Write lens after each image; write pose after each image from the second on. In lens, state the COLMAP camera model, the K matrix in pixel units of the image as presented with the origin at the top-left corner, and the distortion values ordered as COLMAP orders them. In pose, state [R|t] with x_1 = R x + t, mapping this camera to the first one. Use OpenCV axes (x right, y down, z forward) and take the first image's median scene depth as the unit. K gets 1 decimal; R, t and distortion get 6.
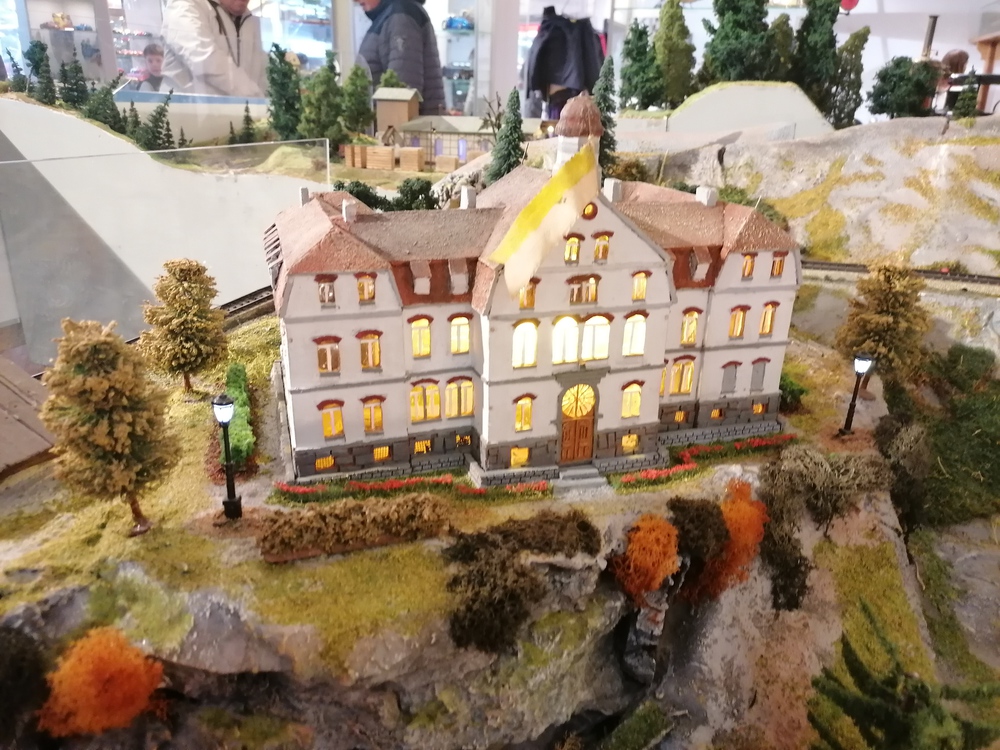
lens RADIAL K [[765.2, 0, 500.0], [0, 765.2, 375.0], [0, 0, 1]] dist [0.034145, -0.004623]
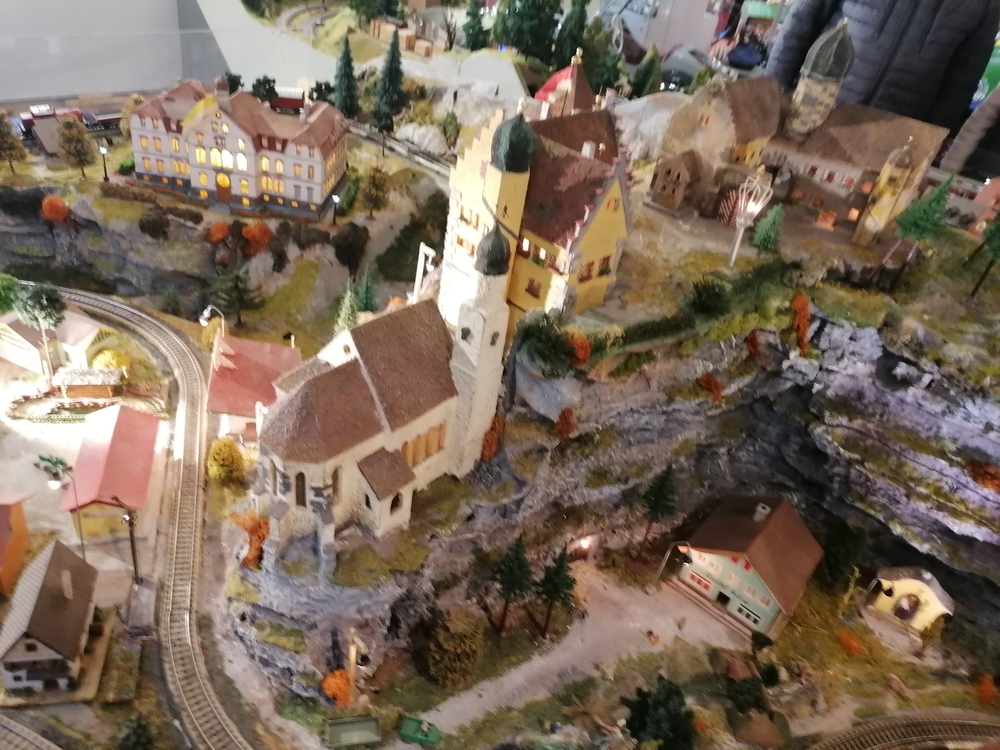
lens RADIAL K [[765.2, 0, 500.0], [0, 765.2, 375.0], [0, 0, 1]] dist [0.034145, -0.004623]
pose [[0.913895, 0.317001, -0.253586, 2.138126], [-0.257392, 0.935543, 0.241885, -0.264977], [0.313918, -0.155787, 0.936582, -1.600663]]
